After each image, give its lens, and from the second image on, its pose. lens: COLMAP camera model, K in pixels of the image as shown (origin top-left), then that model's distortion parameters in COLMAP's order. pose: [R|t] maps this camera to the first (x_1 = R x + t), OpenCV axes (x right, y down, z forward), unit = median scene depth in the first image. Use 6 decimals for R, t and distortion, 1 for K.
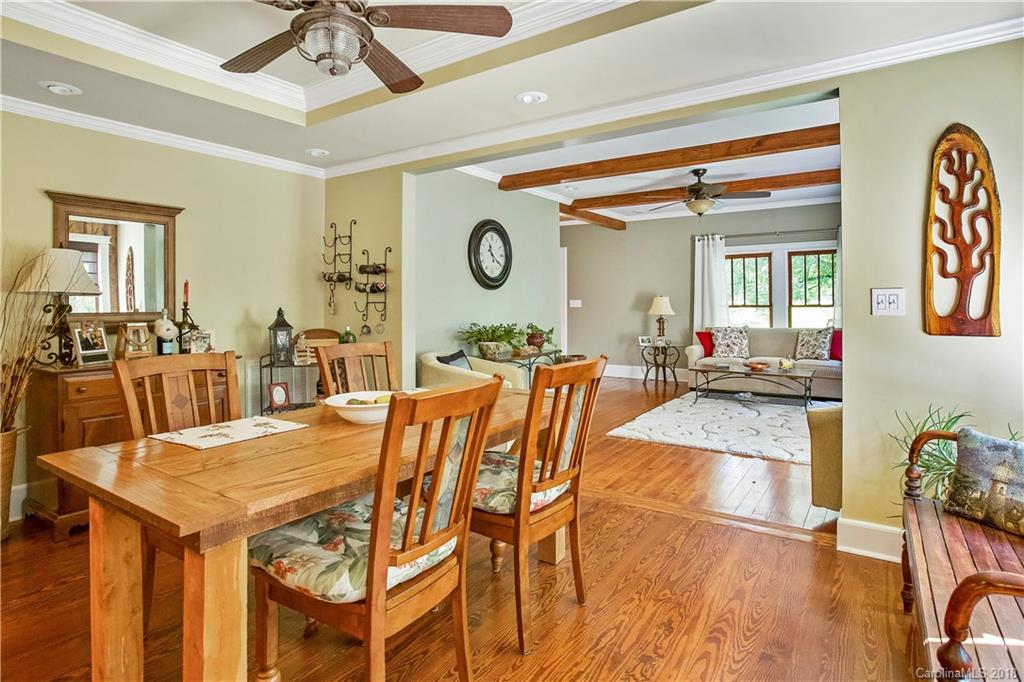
lens RADIAL K [[539.0, 0, 514.0], [0, 539.0, 306.5], [0, 0, 1]] dist [-0.000346, 0.000122]
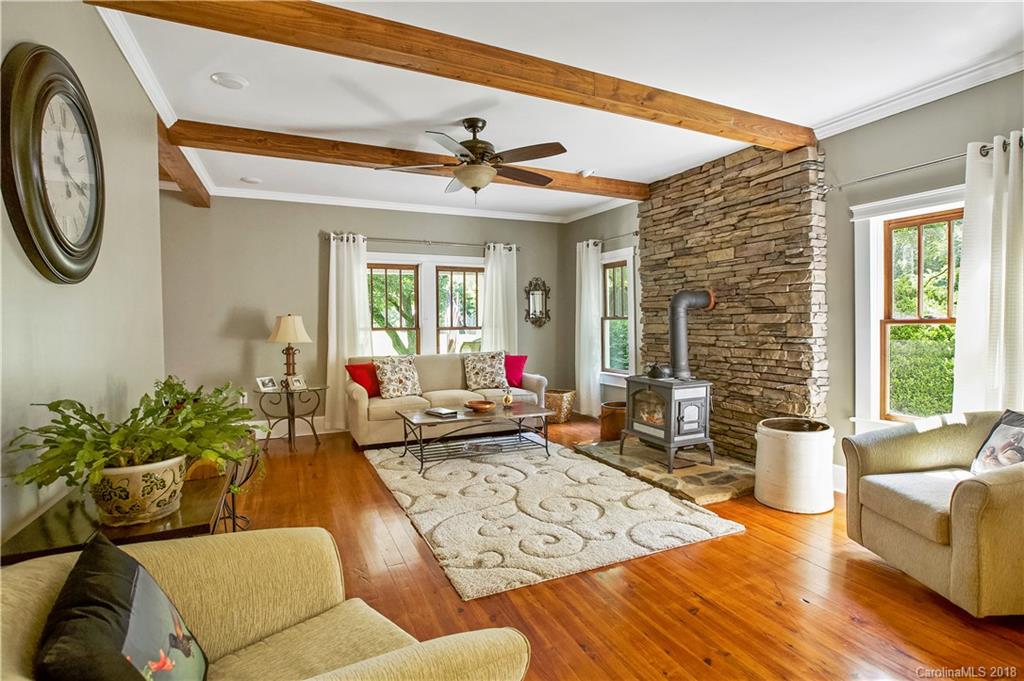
lens RADIAL K [[498.3, 0, 512.0], [0, 498.3, 340.5], [0, 0, 1]] dist [-0.047344, 0.000325]
pose [[0.525605, -0.025473, 0.850348, -0.143936], [0.004455, 0.999620, 0.027191, -0.003665], [-0.850717, -0.010503, 0.525519, 0.628029]]
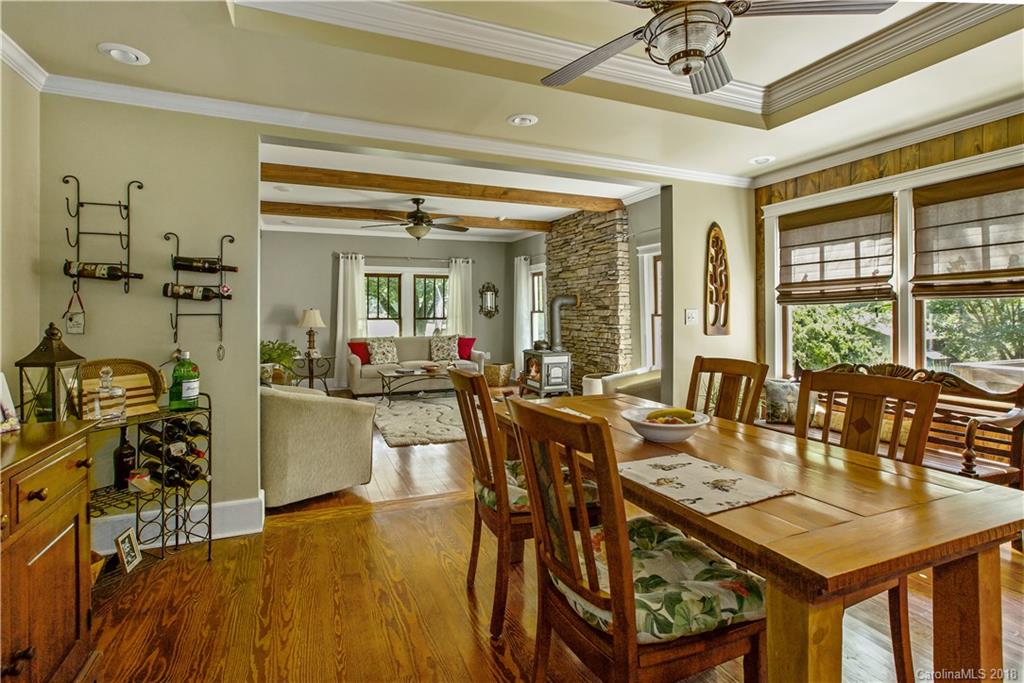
lens RADIAL K [[493.8, 0, 506.8], [0, 493.8, 311.3], [0, 0, 1]] dist [-0.047925, 0.000125]
pose [[0.561078, 0.011722, 0.827680, -0.397216], [0.000111, 0.999899, -0.014237, -0.002092], [-0.827763, 0.008080, 0.561020, 0.257333]]
